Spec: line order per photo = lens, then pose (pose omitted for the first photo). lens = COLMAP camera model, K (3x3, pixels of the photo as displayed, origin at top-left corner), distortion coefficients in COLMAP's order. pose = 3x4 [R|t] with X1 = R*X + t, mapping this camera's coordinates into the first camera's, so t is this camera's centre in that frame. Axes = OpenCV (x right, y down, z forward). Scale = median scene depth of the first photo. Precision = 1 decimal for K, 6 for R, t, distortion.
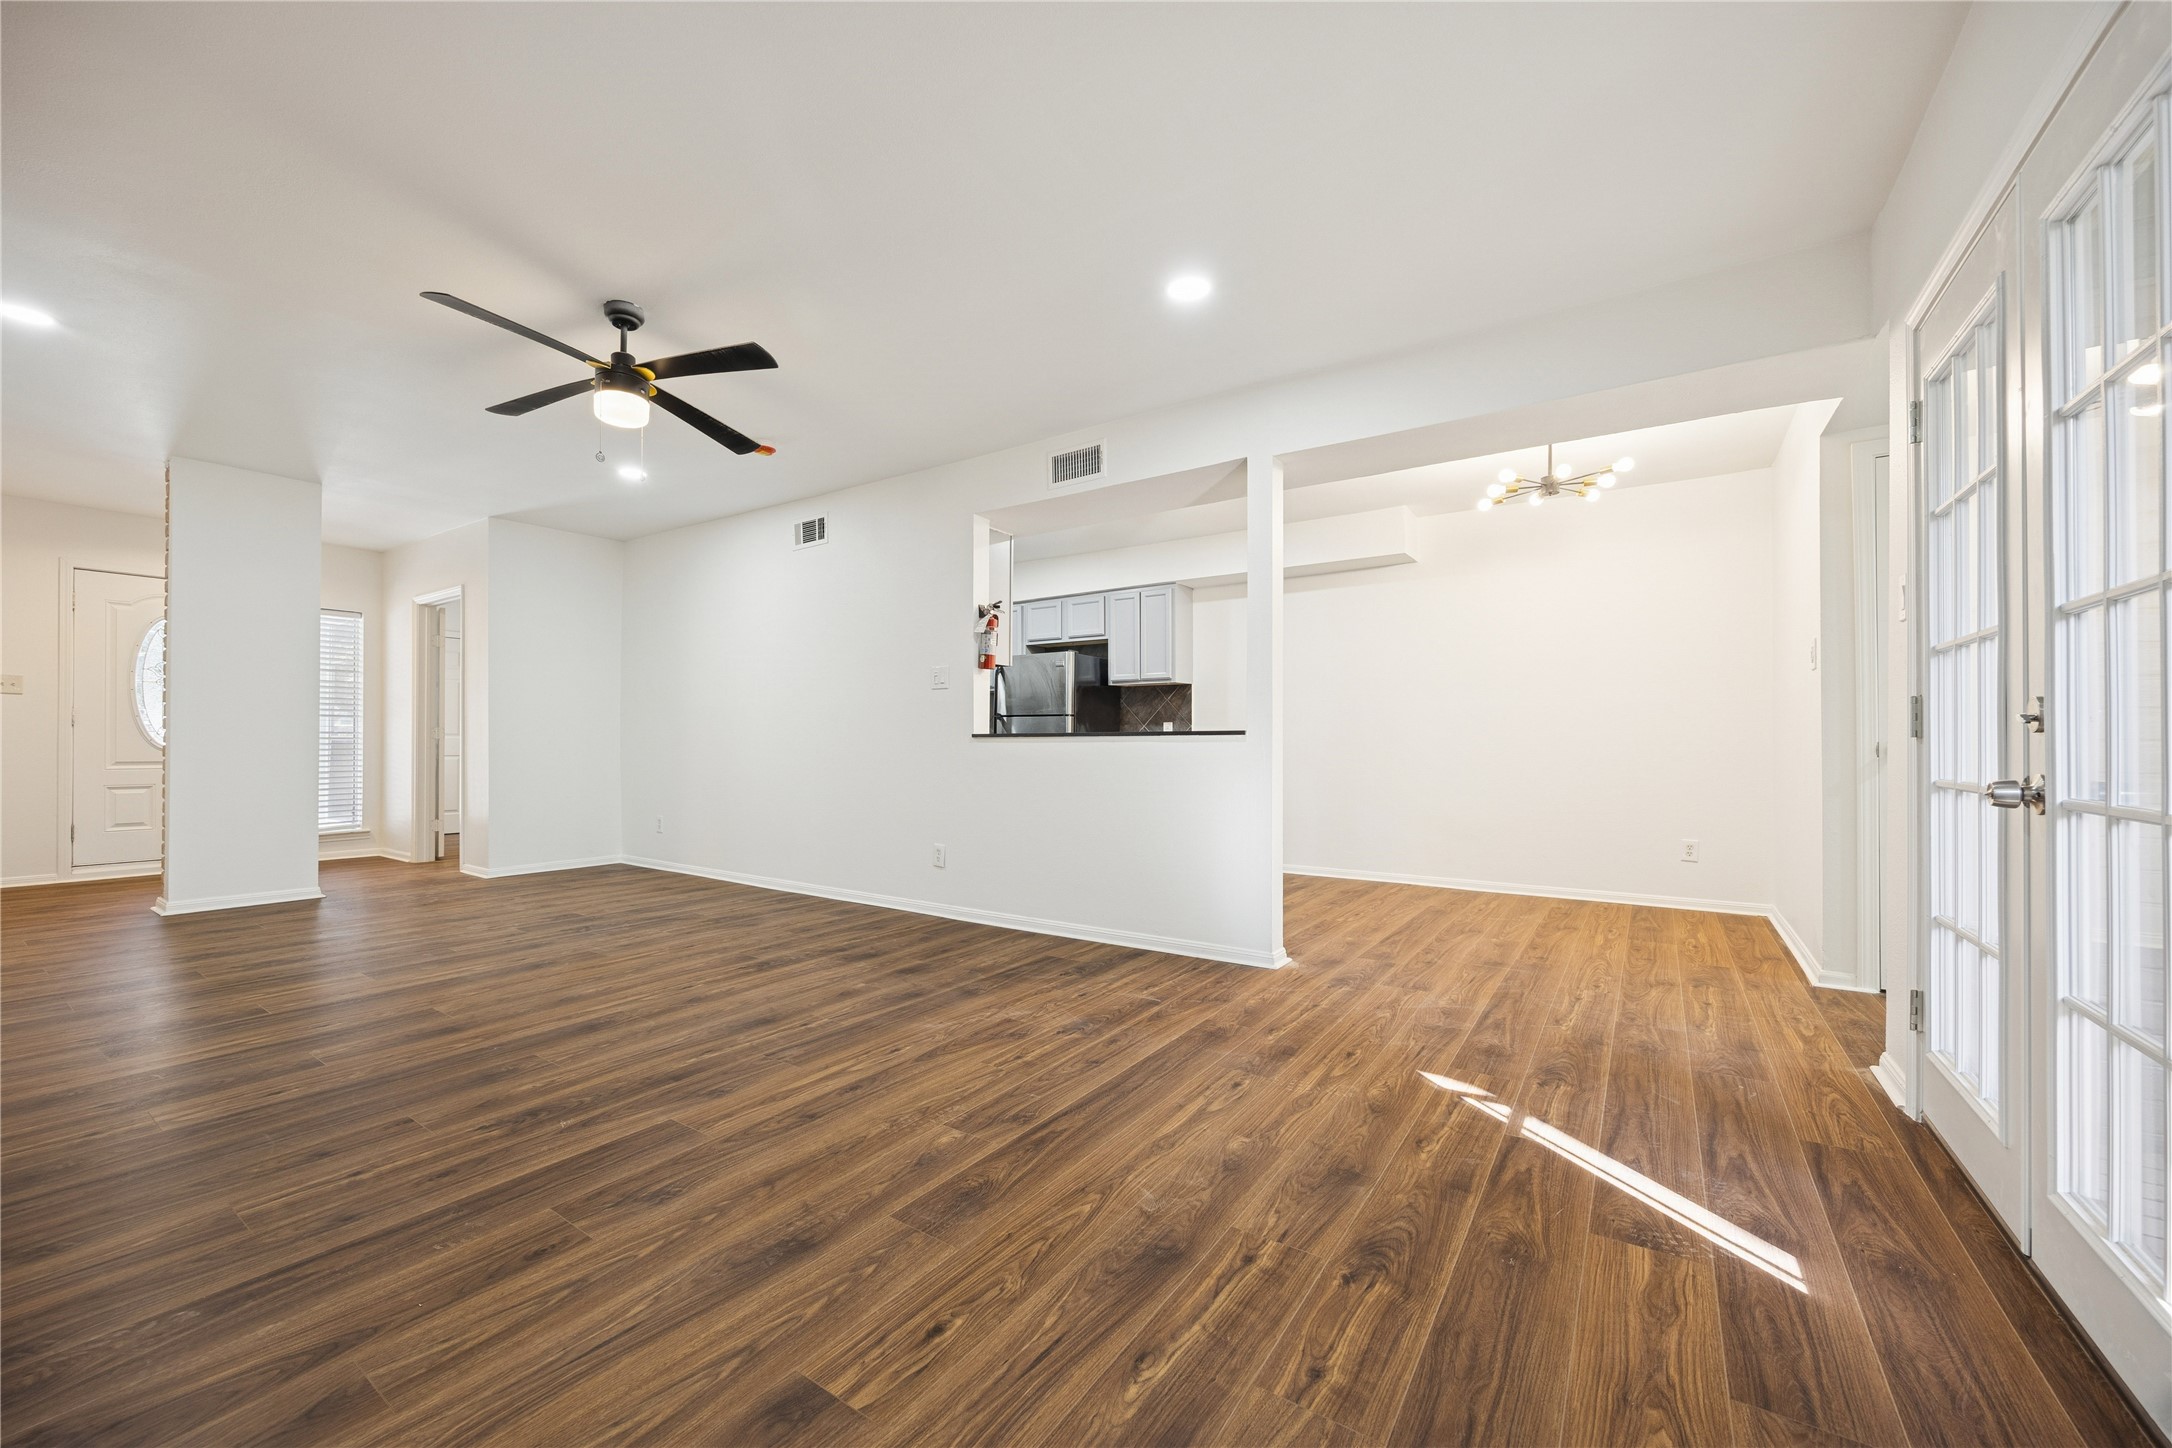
lens RADIAL K [[823.5, 0, 1080.5], [0, 823.5, 734.6], [0, 0, 1]] dist [-0.000729, -0.000426]
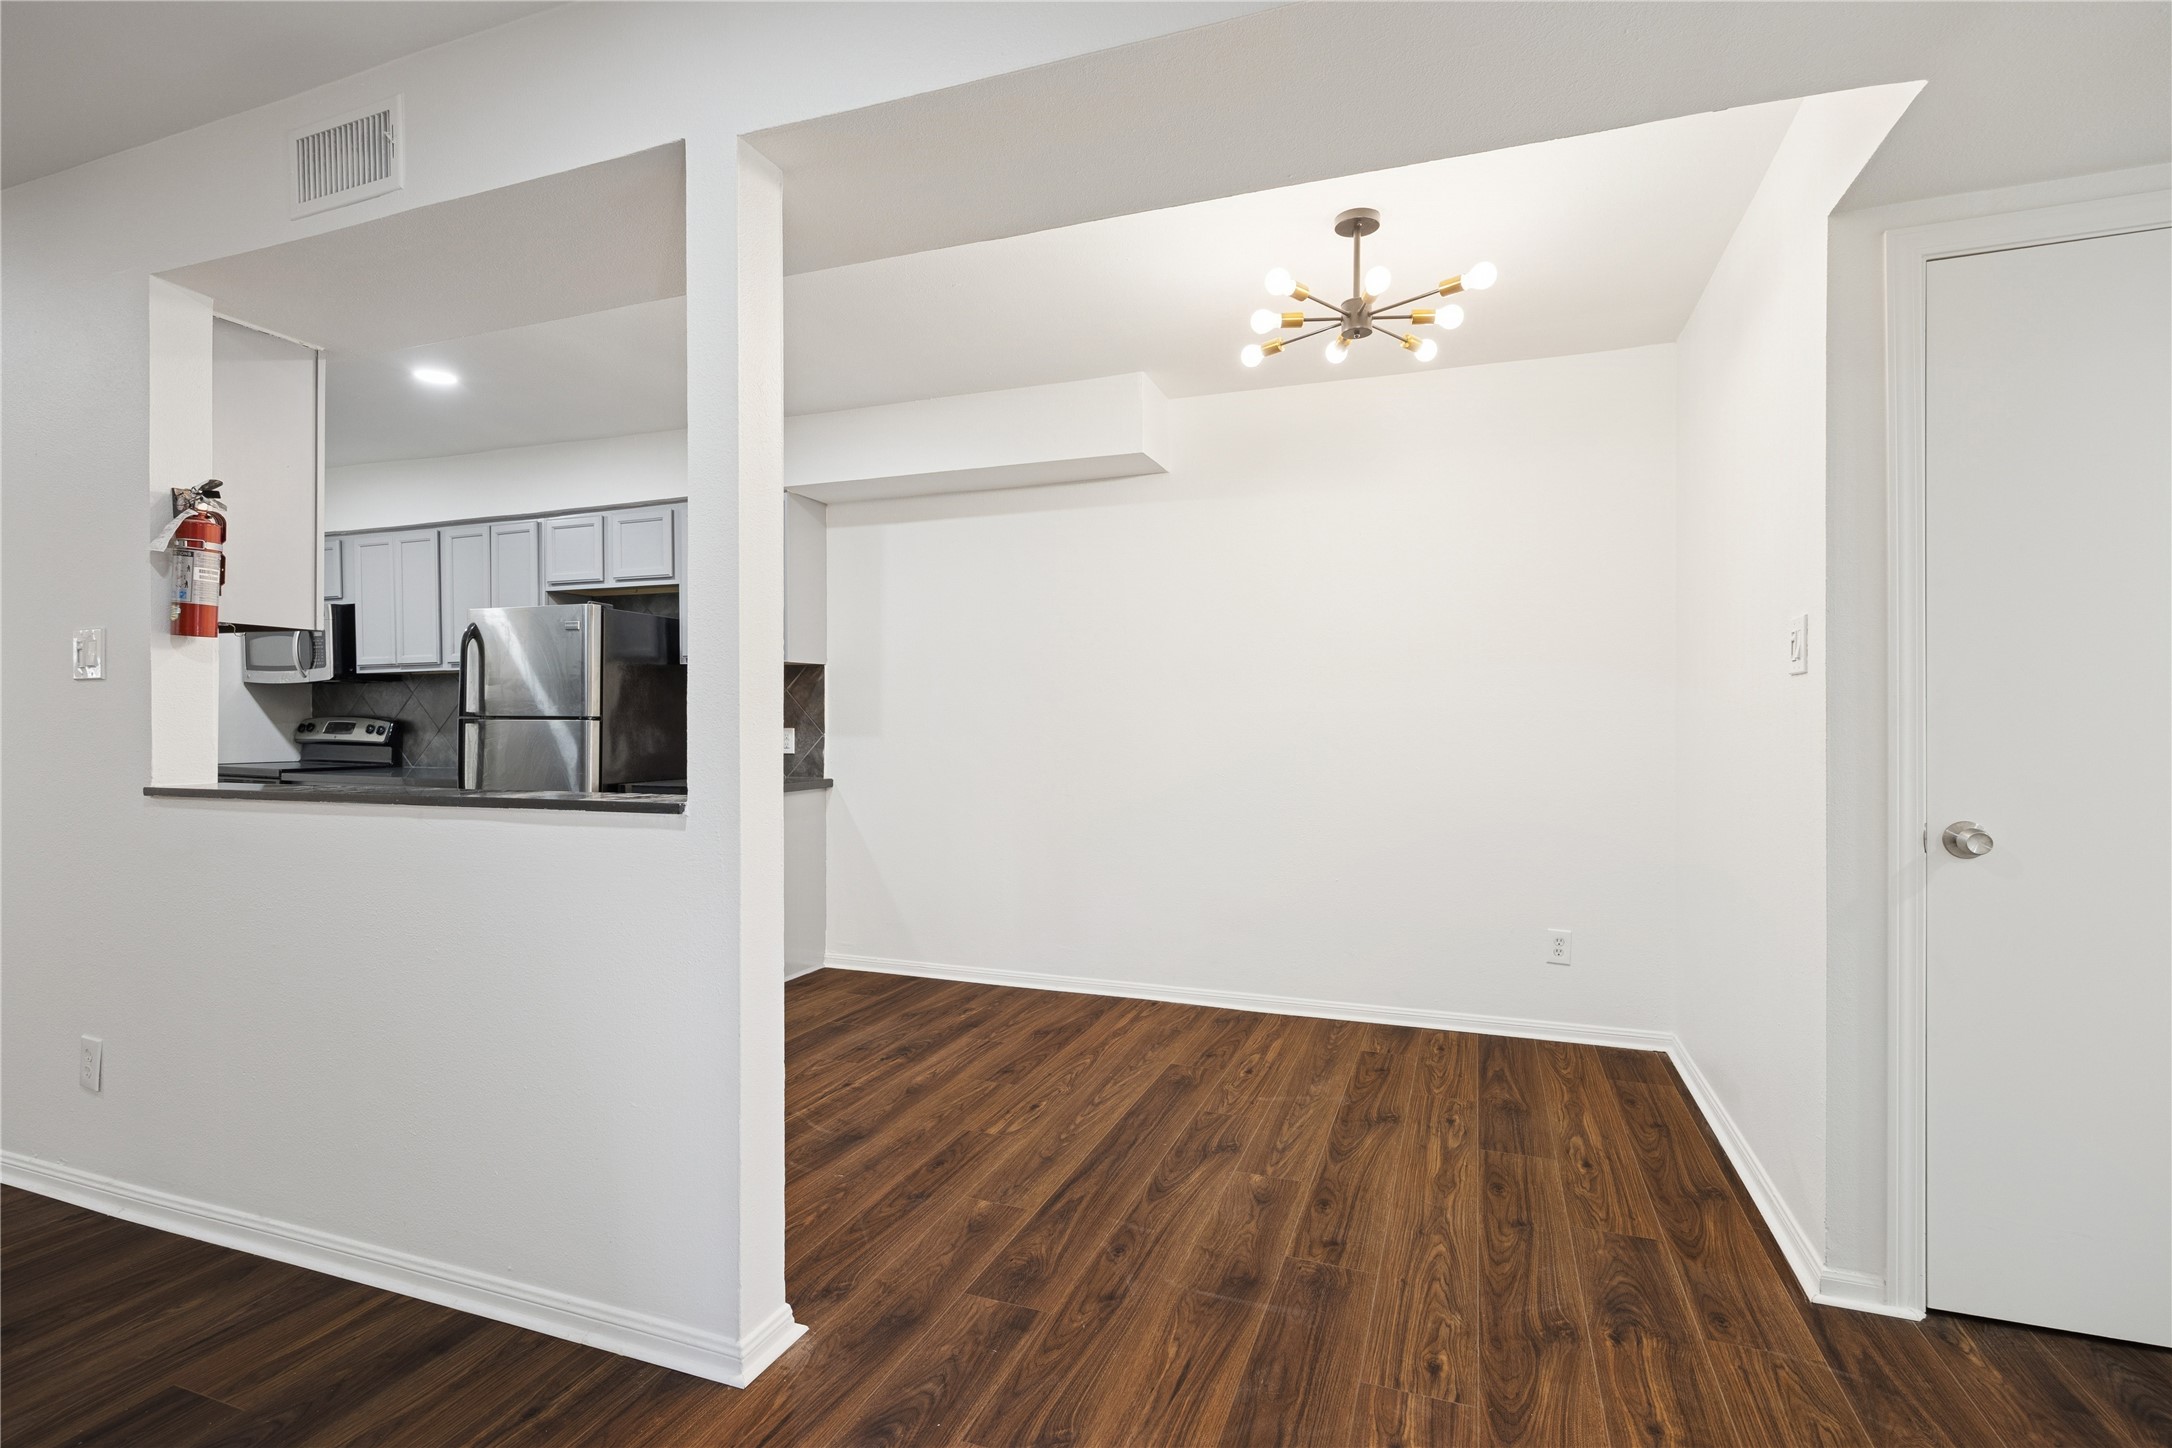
lens RADIAL K [[1088.7, 0, 1091.8], [0, 1088.7, 729.3], [0, 0, 1]] dist [0.017024, 0.000576]
pose [[0.965733, -0.000008, 0.259537, 0.195751], [-0.002072, 0.999968, 0.007742, -0.036139], [-0.259529, -0.008014, 0.965702, 0.317488]]
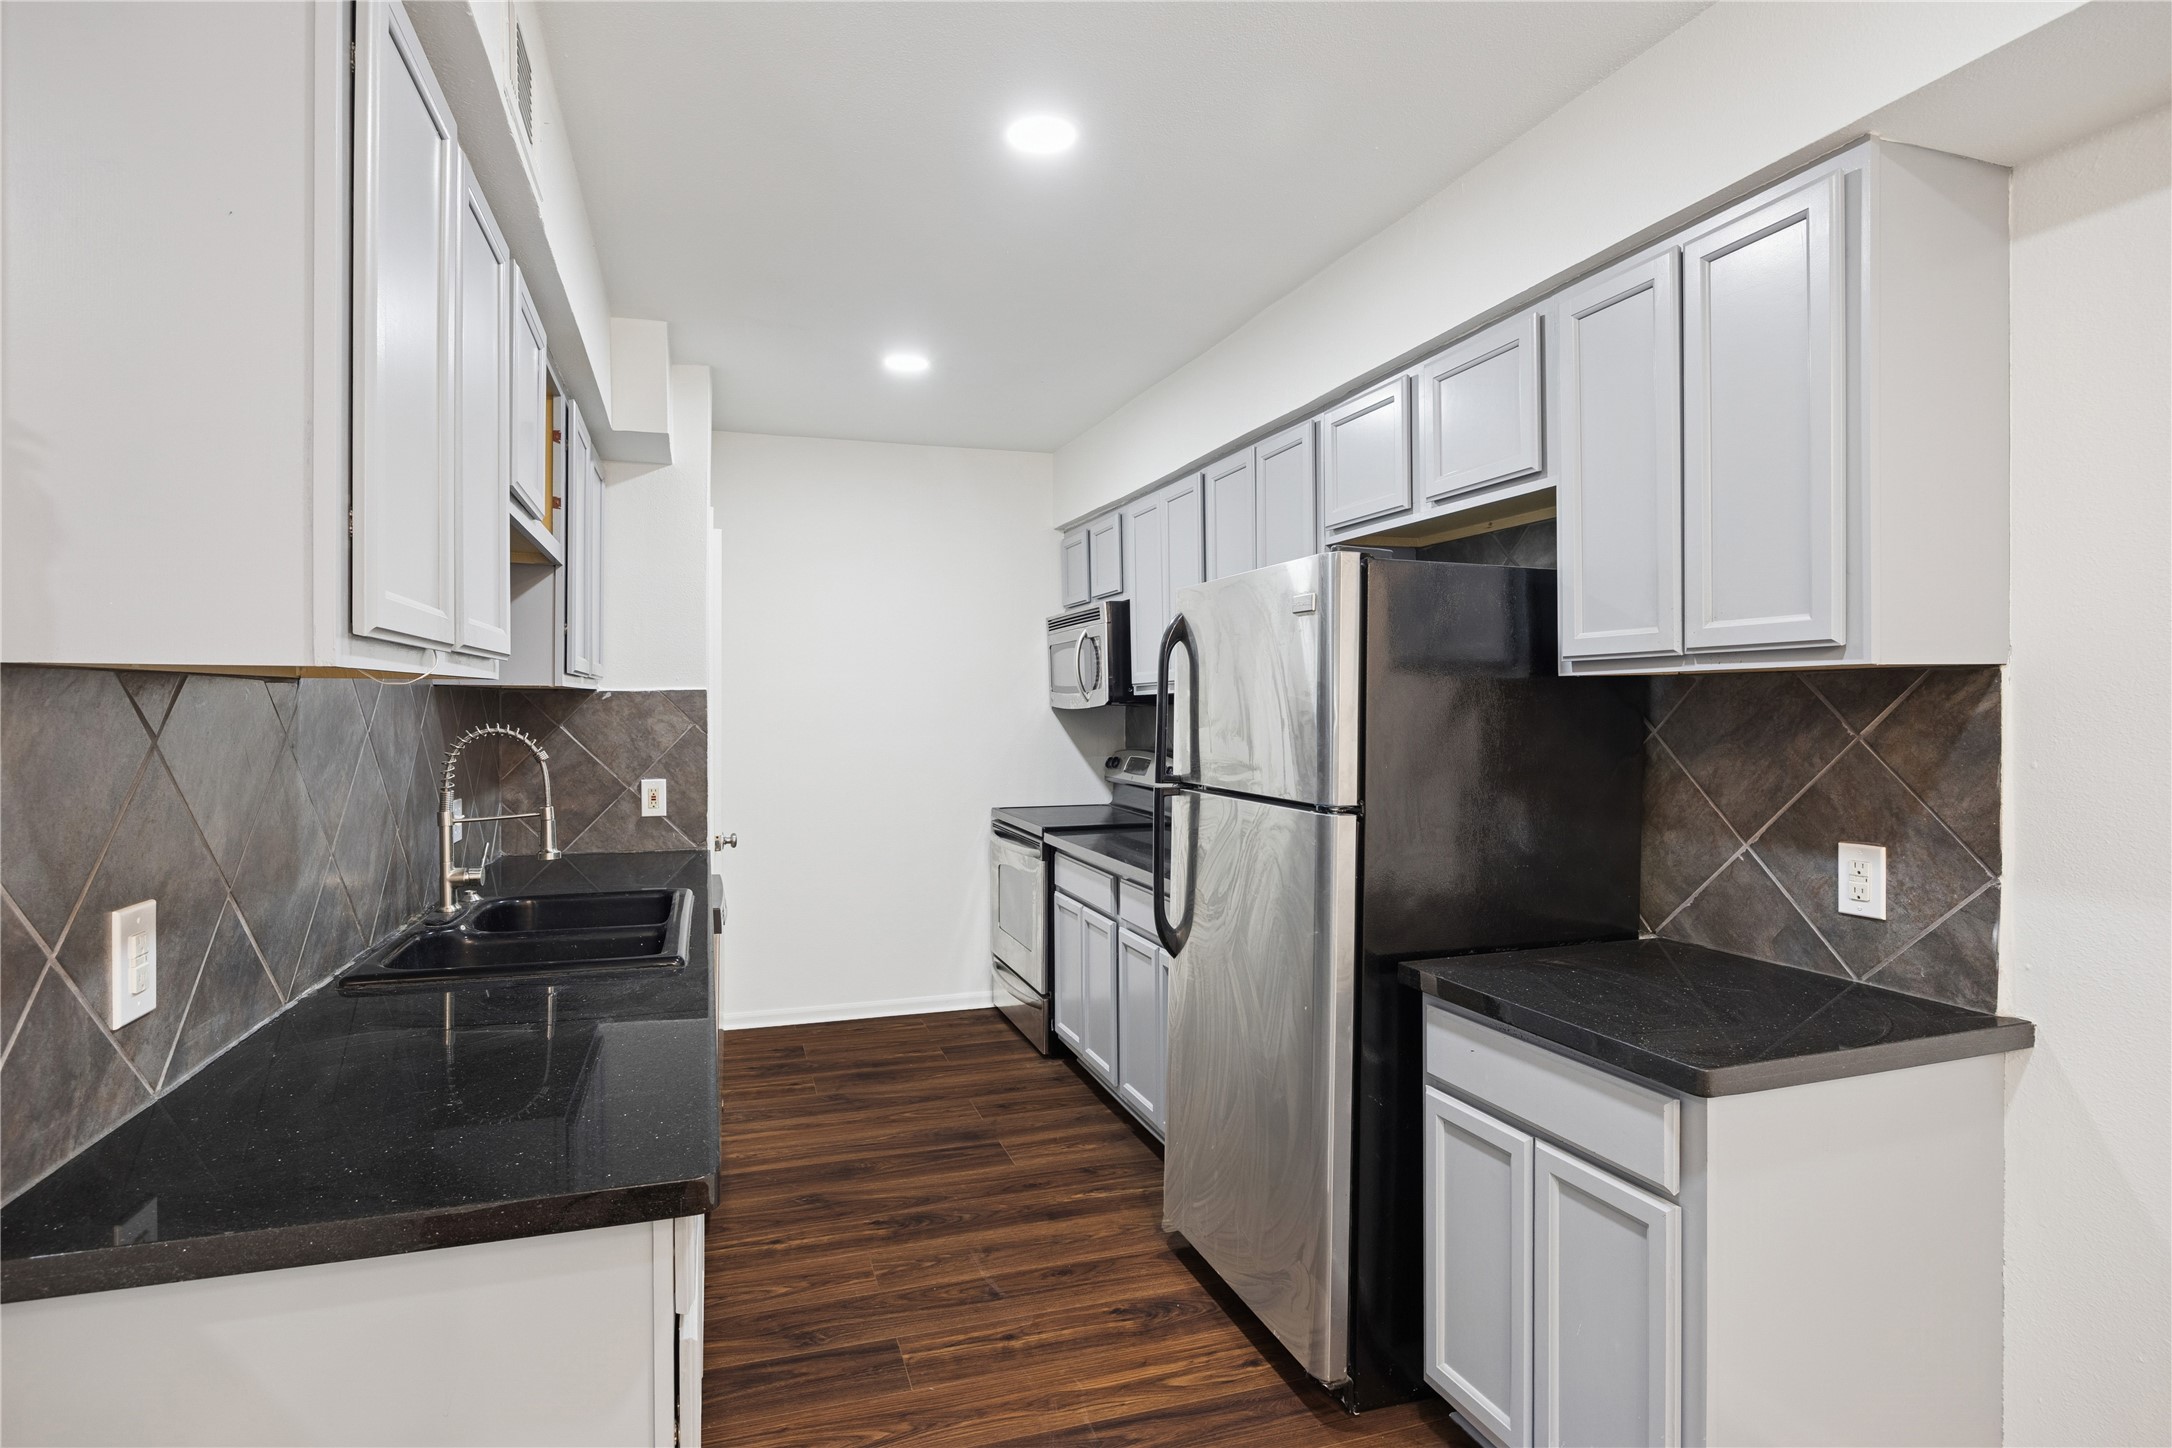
lens RADIAL K [[1038.9, 0, 1083.8], [0, 1038.9, 709.2], [0, 0, 1]] dist [-0.007861, 0.000452]
pose [[0.815518, 0.000004, -0.578731, 0.166519], [0.004099, 0.999975, 0.005783, -0.089881], [0.578717, -0.007089, 0.815498, 1.136377]]
